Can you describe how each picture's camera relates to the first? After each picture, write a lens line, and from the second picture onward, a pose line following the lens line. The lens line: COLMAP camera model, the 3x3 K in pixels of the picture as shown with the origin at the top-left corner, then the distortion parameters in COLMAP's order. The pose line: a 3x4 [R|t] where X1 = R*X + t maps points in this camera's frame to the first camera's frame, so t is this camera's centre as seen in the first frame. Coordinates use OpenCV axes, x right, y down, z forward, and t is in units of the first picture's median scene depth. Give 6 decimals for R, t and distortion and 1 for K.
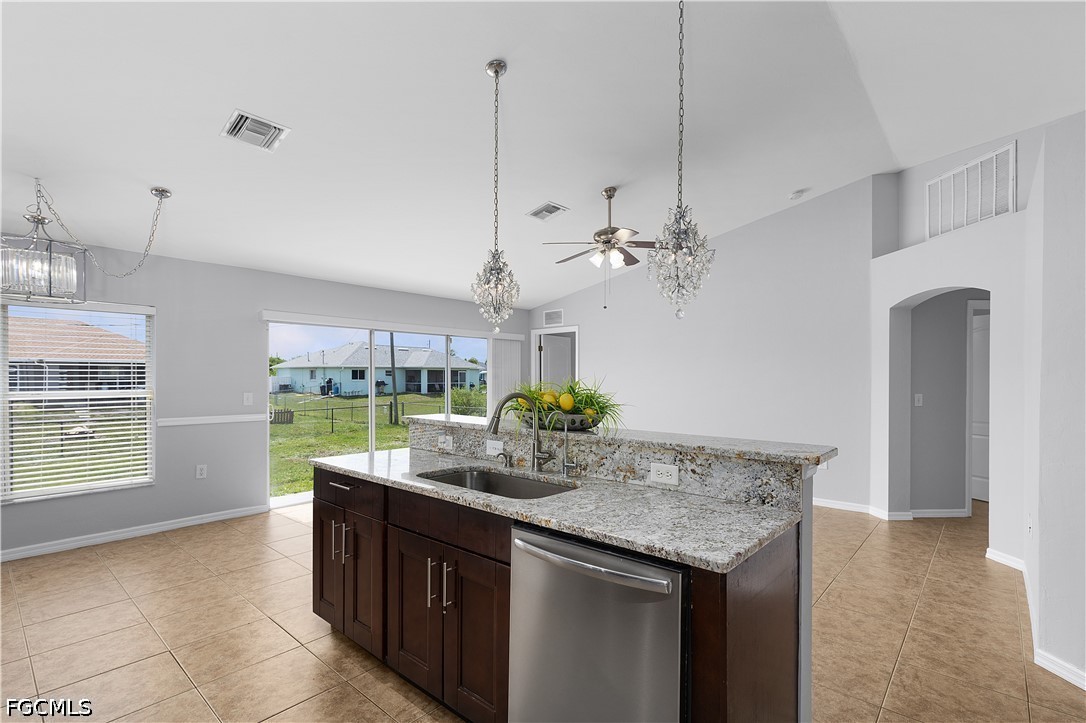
lens RADIAL K [[505.1, 0, 543.0], [0, 505.1, 384.4], [0, 0, 1]] dist [0.002049, 0.000246]
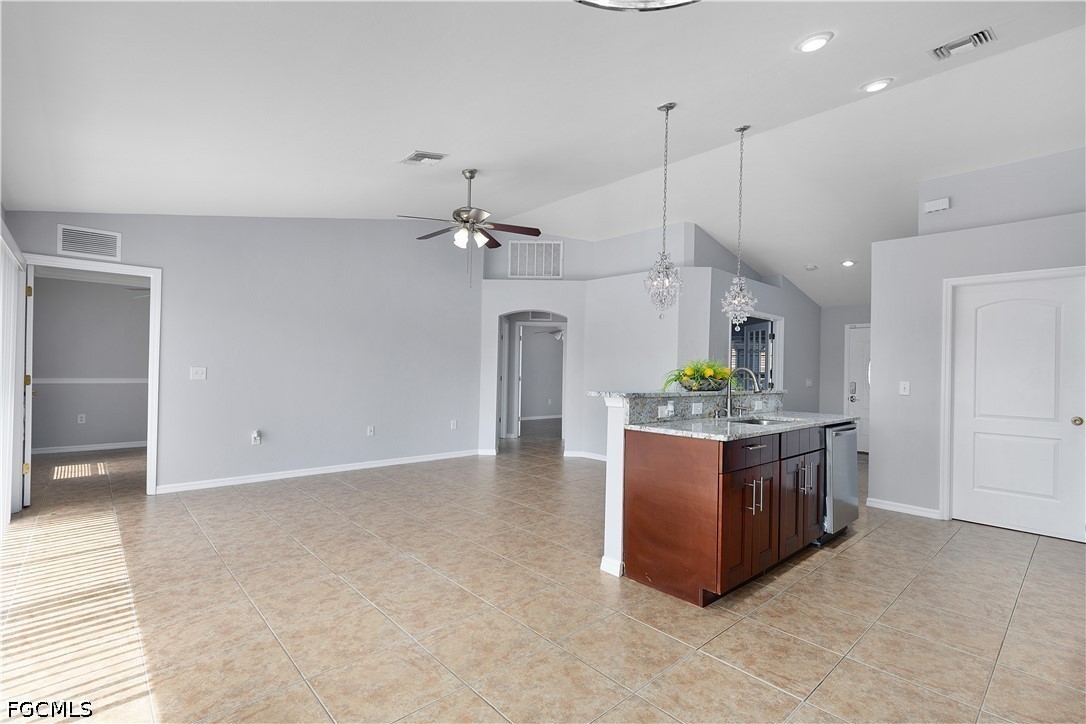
lens RADIAL K [[505.1, 0, 543.0], [0, 505.1, 384.9], [0, 0, 1]] dist [0.002049, 0.000246]
pose [[0.103026, -0.027028, 0.994311, -0.996025], [-0.007058, 0.999586, 0.027903, 0.019357], [-0.994654, -0.009892, 0.102793, 0.860077]]
